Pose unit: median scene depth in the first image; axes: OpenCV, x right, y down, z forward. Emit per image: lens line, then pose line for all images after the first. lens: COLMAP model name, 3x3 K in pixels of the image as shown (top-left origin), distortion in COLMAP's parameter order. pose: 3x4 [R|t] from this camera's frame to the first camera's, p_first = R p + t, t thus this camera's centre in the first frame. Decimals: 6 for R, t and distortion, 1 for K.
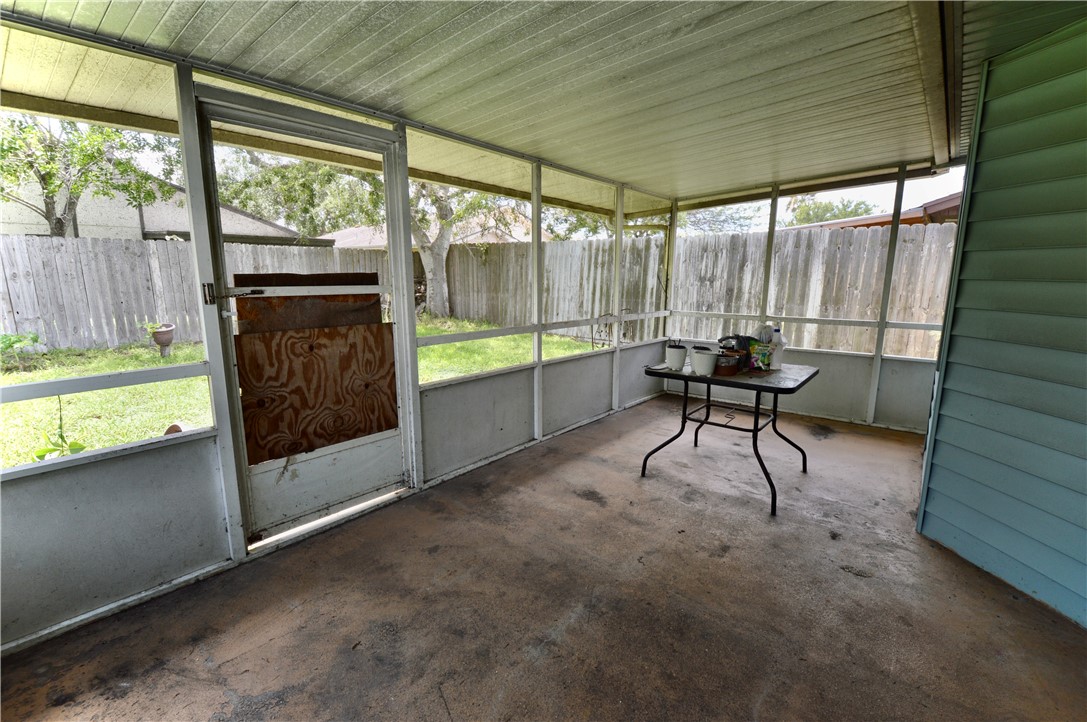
lens RADIAL K [[478.2, 0, 543.5], [0, 478.2, 361.0], [0, 0, 1]] dist [-0.000960, -0.016084]
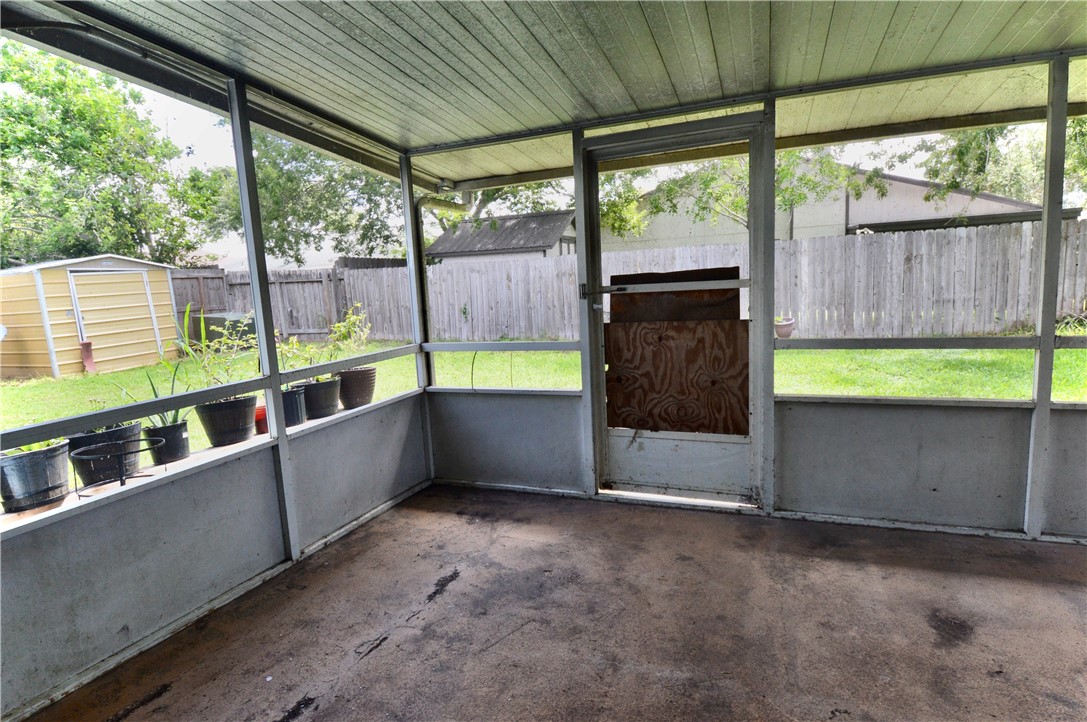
lens RADIAL K [[547.6, 0, 543.5], [0, 547.6, 361.0], [0, 0, 1]] dist [-0.002968, -0.000789]
pose [[0.309895, 0.108676, -0.944539, 0.610972], [-0.116351, 0.990314, 0.075768, -0.038864], [0.943625, 0.086418, 0.319538, 0.325162]]
